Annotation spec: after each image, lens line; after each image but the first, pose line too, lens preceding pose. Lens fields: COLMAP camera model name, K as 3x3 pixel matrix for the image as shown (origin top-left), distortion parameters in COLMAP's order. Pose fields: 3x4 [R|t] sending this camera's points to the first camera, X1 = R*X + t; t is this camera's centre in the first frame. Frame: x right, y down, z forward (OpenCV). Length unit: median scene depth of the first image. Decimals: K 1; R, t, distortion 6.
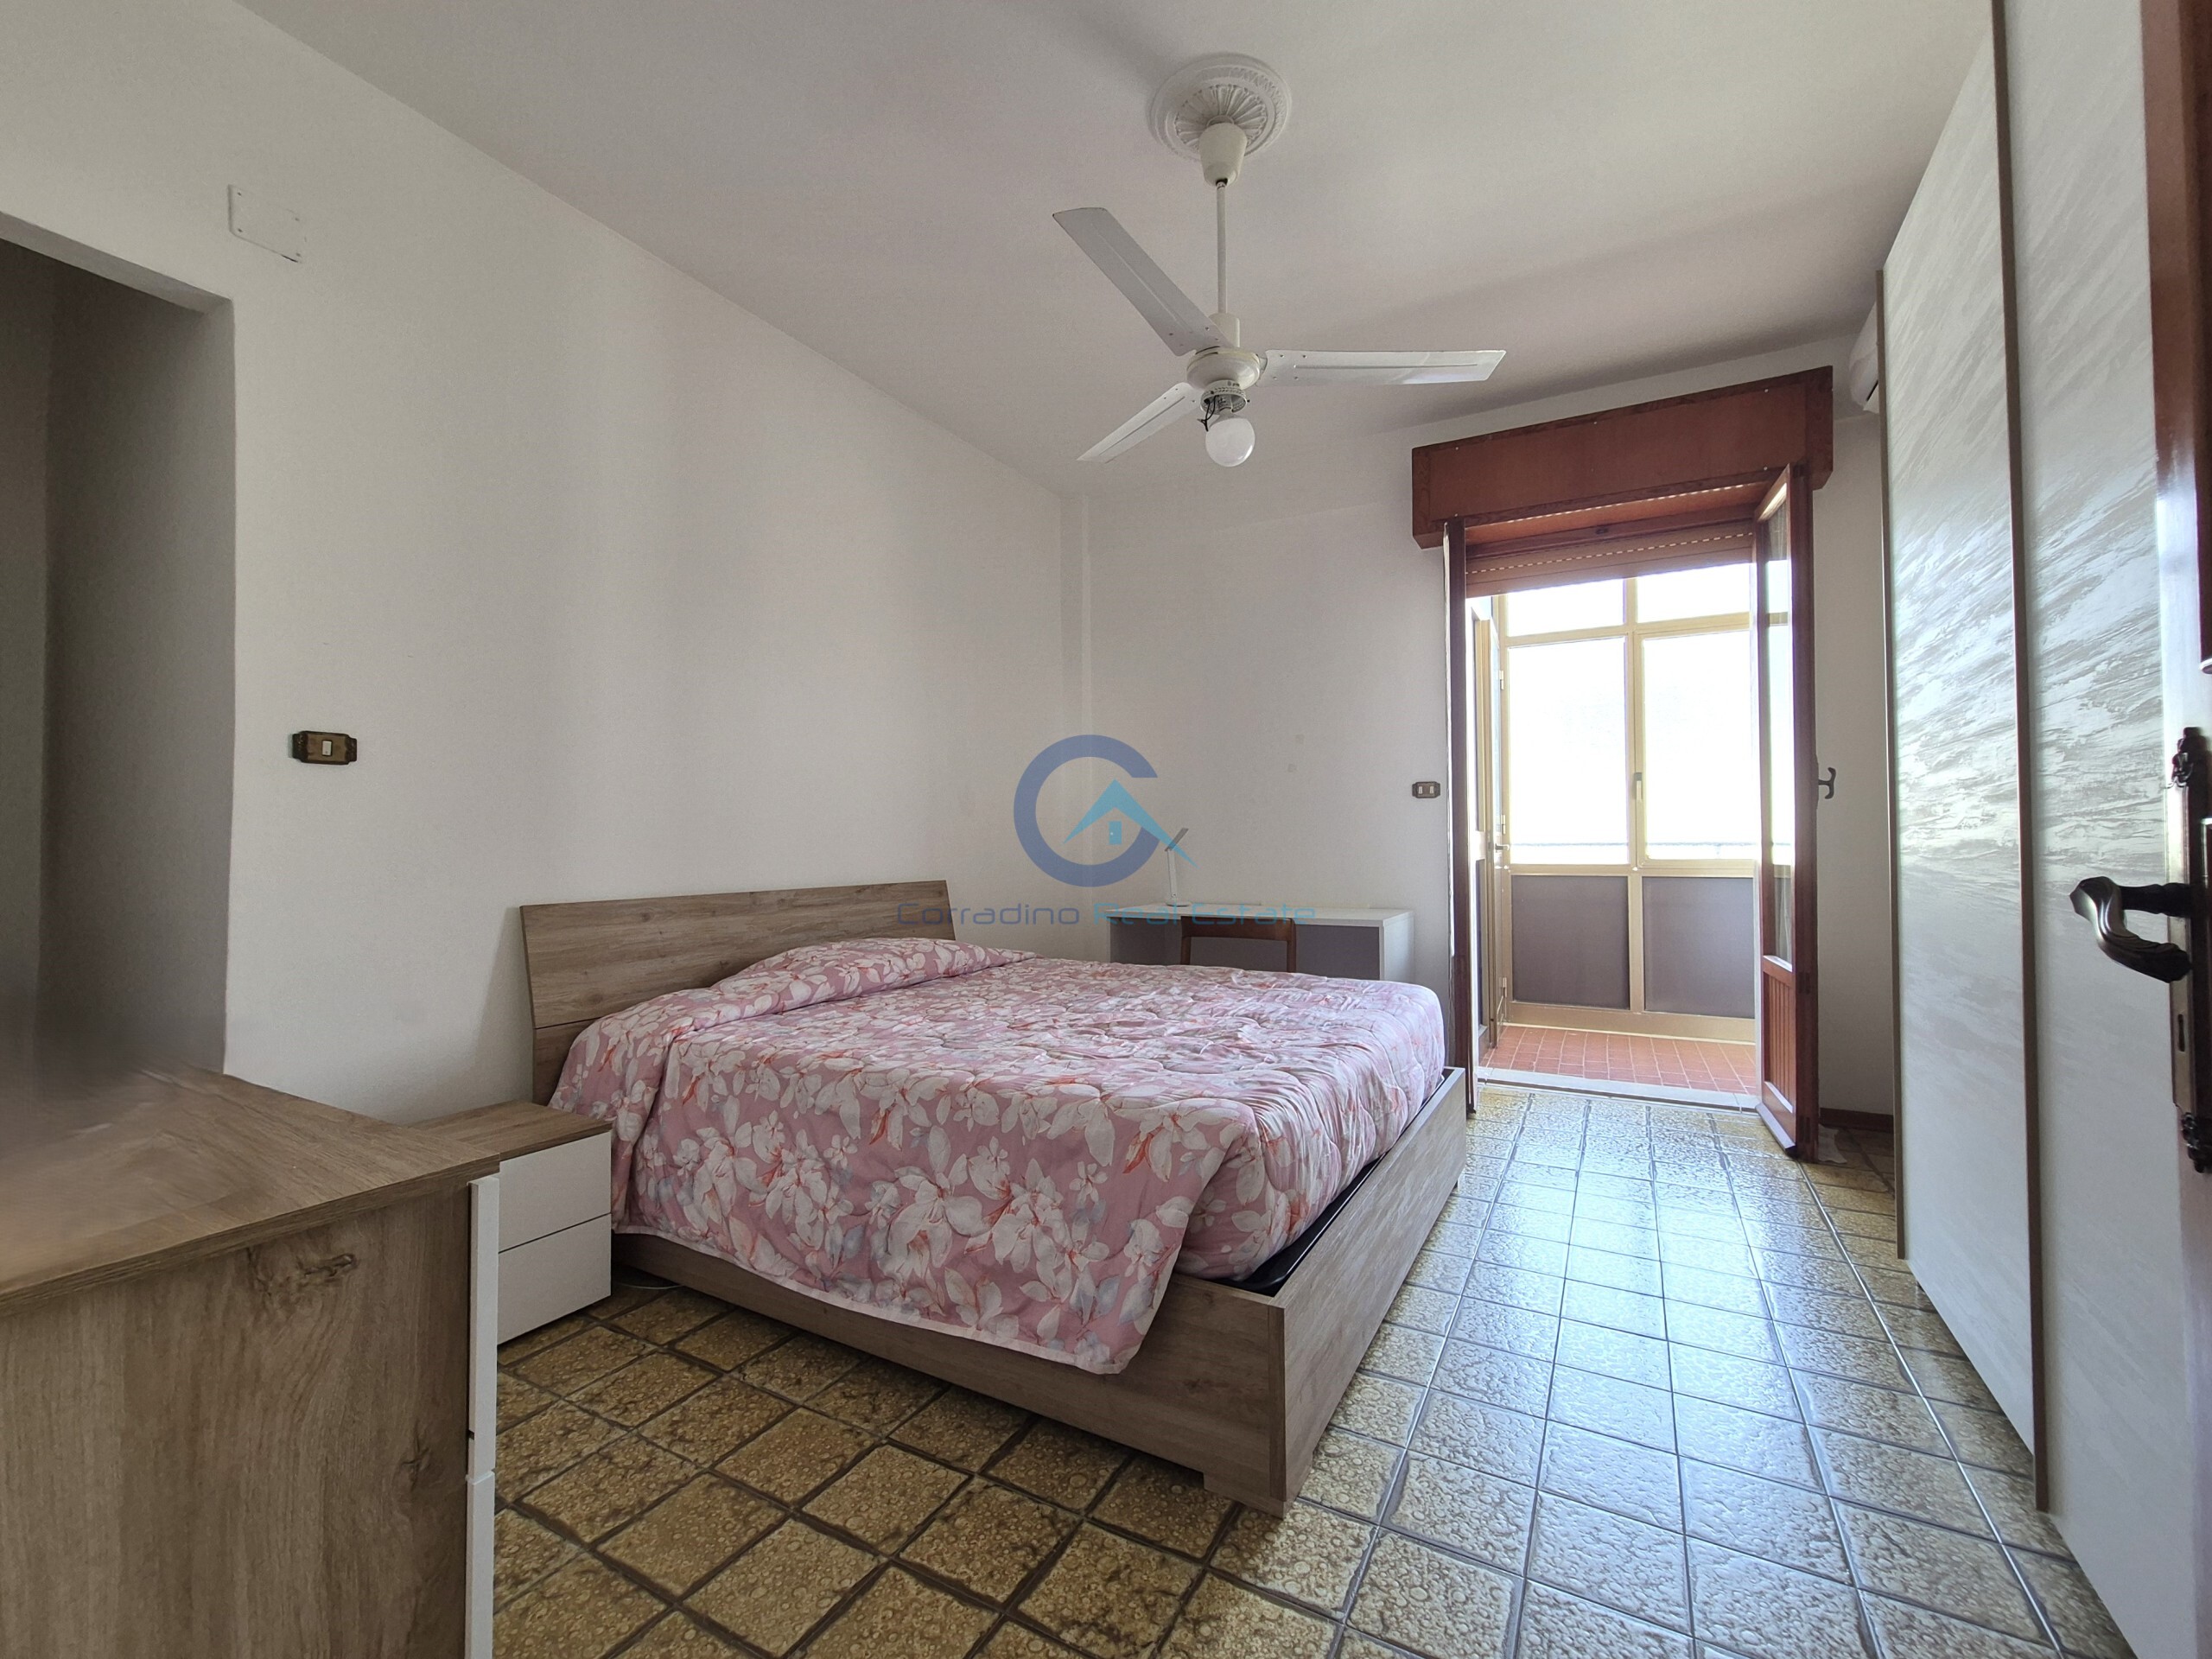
lens RADIAL K [[912.0, 0, 1112.3], [0, 912.0, 827.9], [0, 0, 1]] dist [-0.000362, 0.000214]
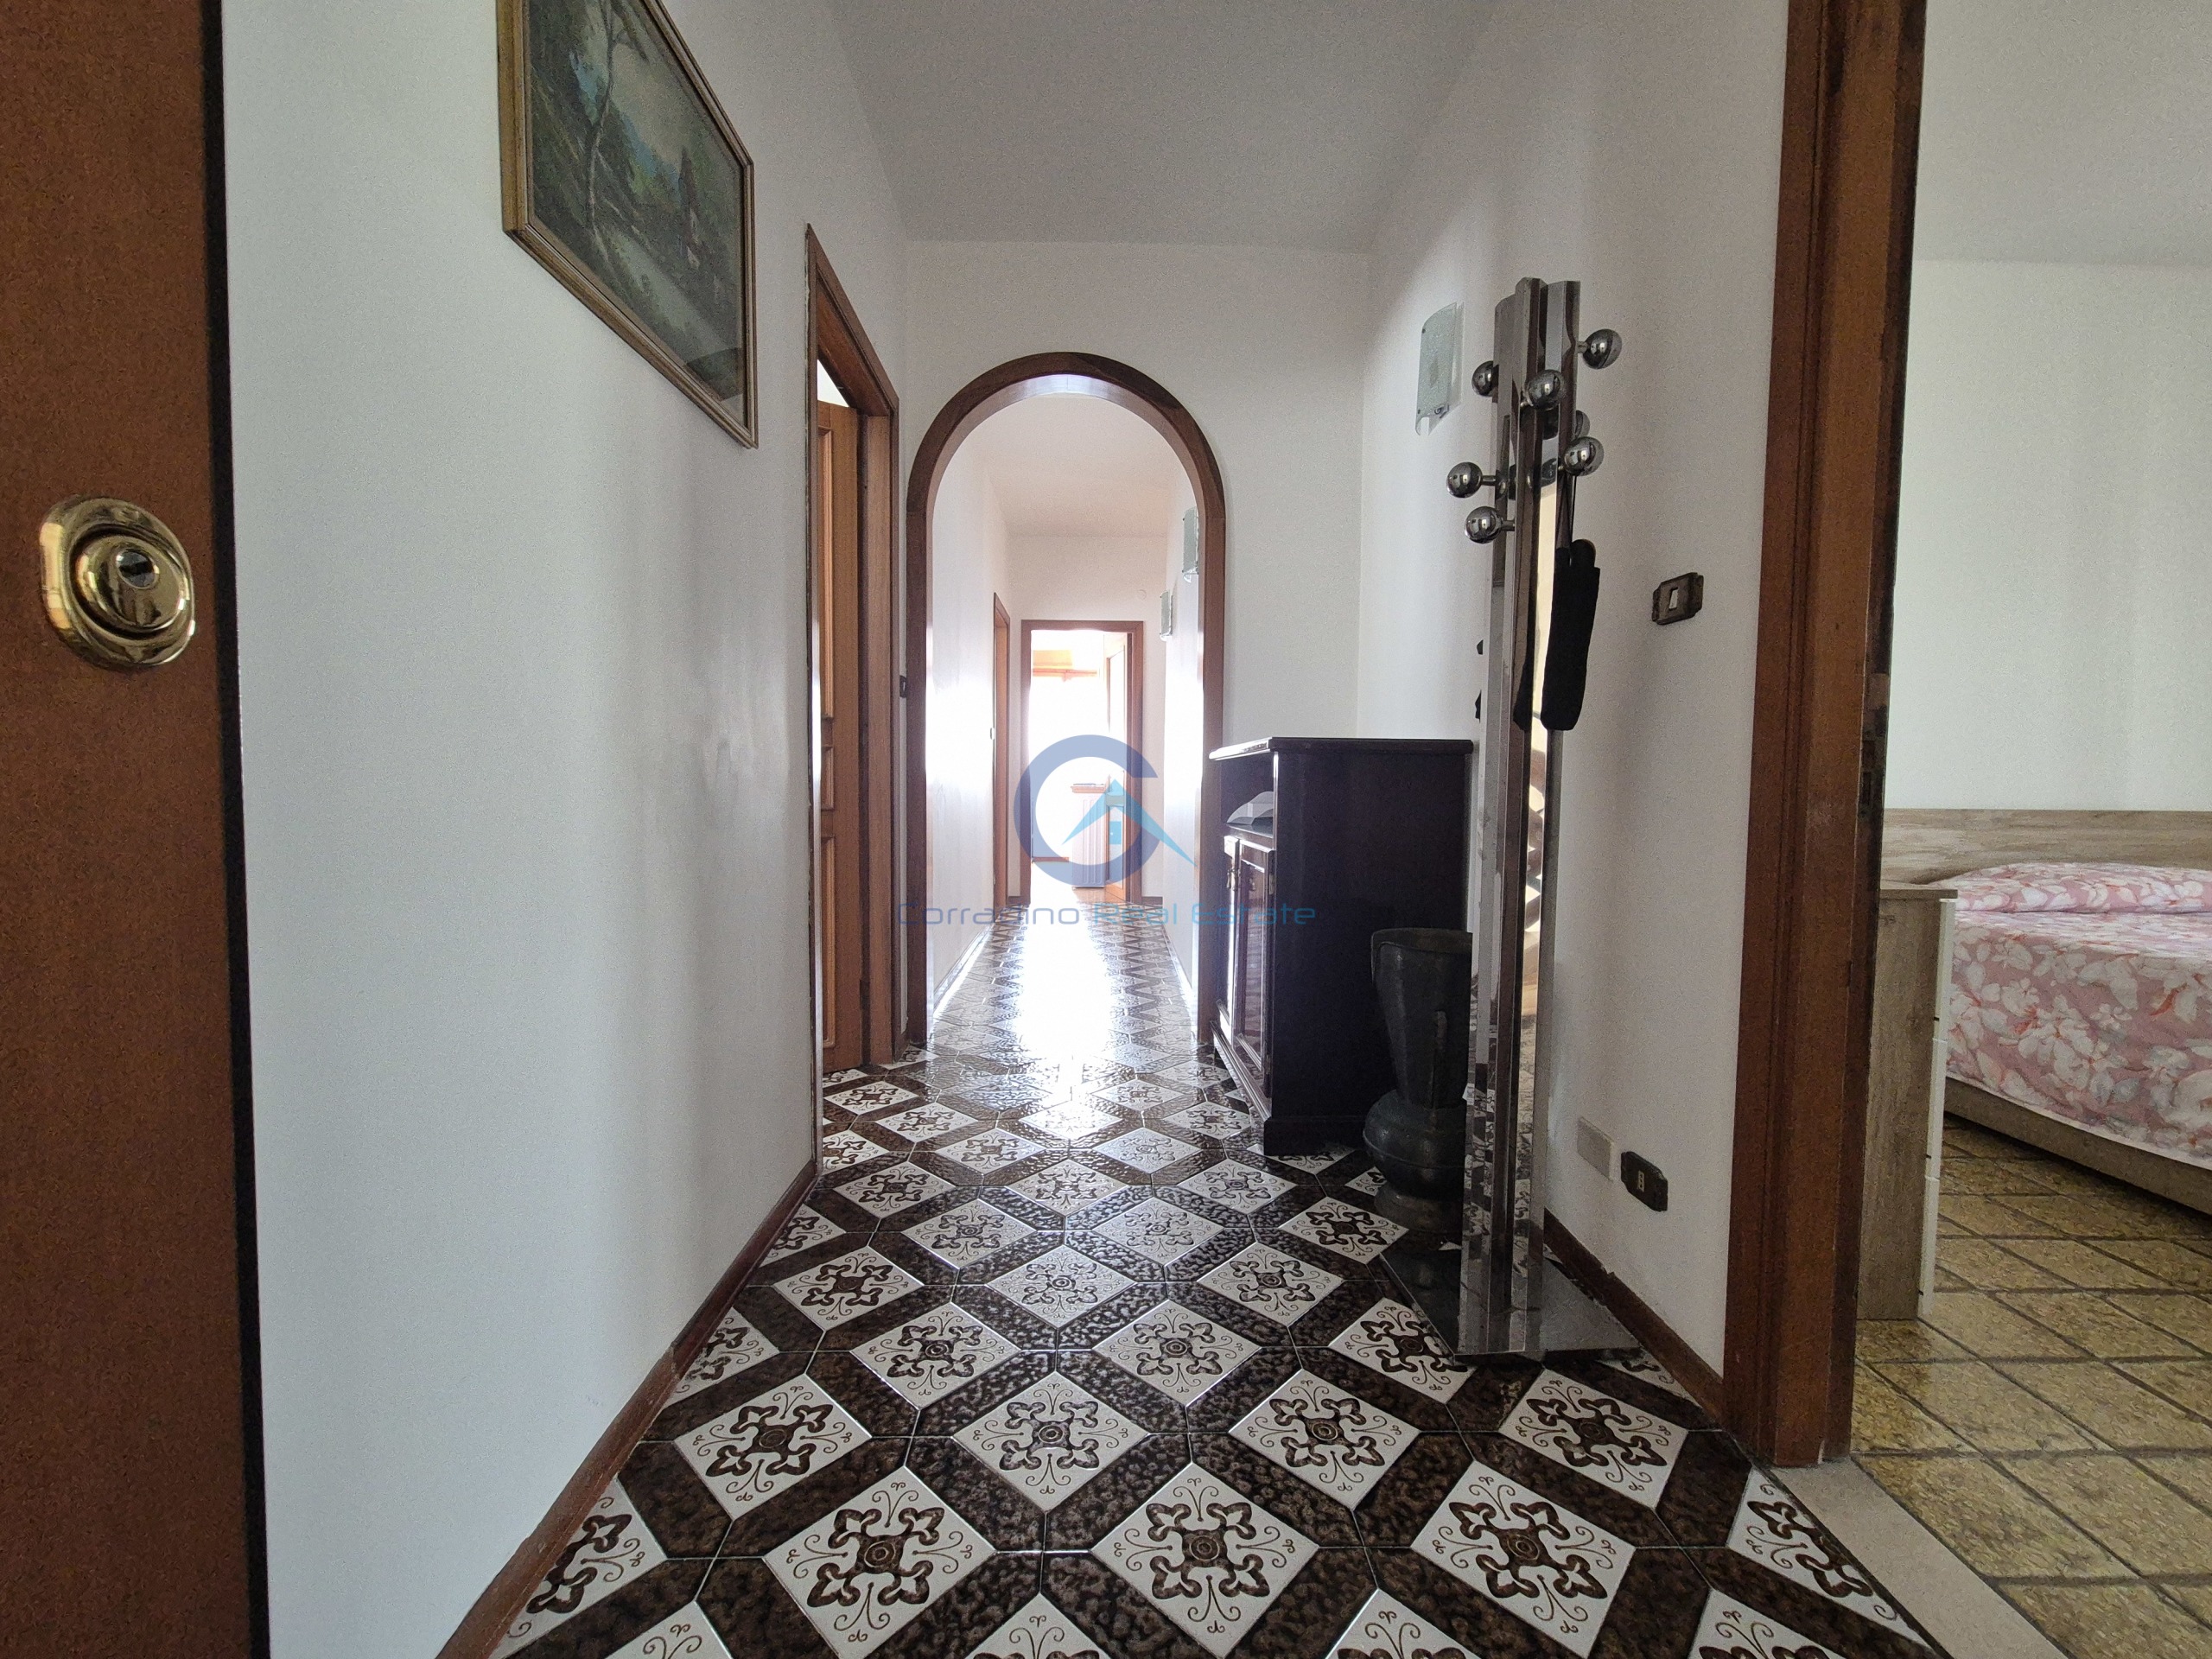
lens RADIAL K [[912.0, 0, 1108.4], [0, 912.0, 833.5], [0, 0, 1]] dist [-0.000362, 0.000214]
pose [[0.503601, 0.056394, -0.862094, 0.045718], [0.000060, 0.997865, 0.065311, 0.044460], [0.863937, -0.032943, 0.502522, -0.660640]]
